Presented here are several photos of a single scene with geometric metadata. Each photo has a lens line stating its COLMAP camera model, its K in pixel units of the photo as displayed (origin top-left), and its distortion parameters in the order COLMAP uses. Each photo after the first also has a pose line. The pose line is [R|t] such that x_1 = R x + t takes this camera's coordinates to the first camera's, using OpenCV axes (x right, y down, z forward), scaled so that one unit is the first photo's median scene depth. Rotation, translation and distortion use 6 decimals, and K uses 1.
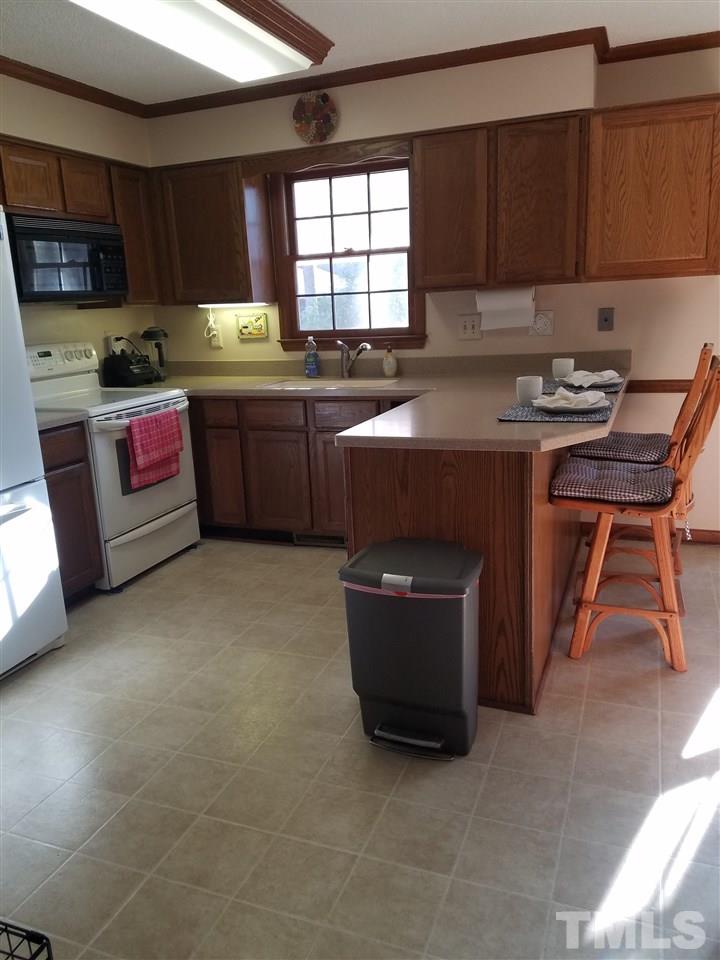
lens RADIAL K [[774.1, 0, 342.1], [0, 774.1, 478.3], [0, 0, 1]] dist [0.141129, -0.230268]
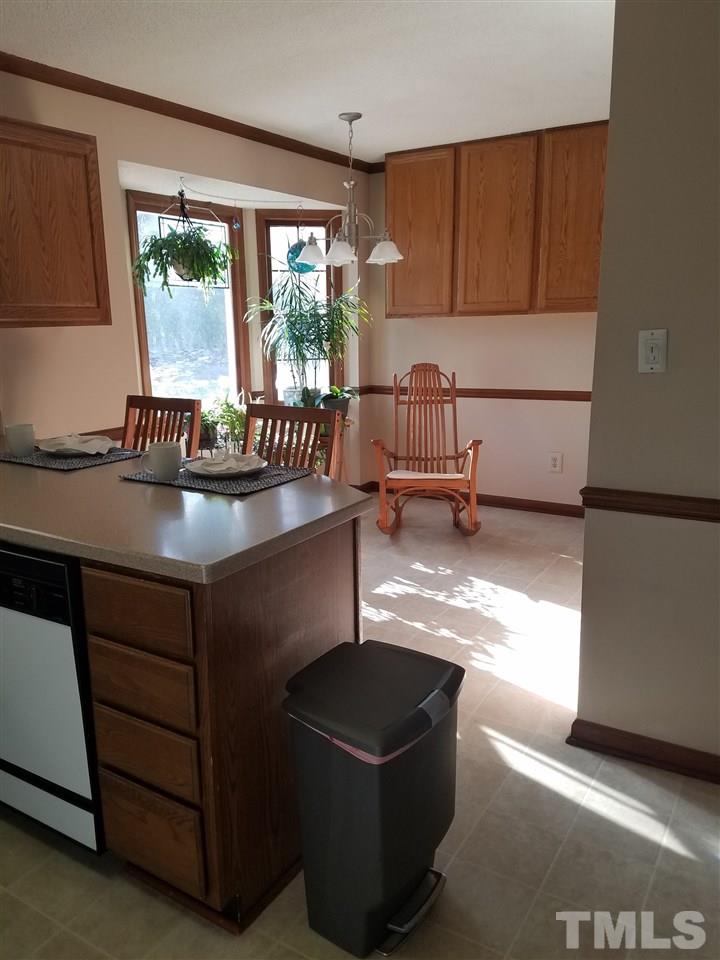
lens RADIAL K [[774.1, 0, 342.1], [0, 774.1, 478.3], [0, 0, 1]] dist [0.141129, -0.230268]
pose [[0.183776, -0.162713, 0.969408, -0.431312], [0.231239, 0.965684, 0.118250, -0.125412], [-0.955382, 0.202433, 0.215095, 0.563418]]
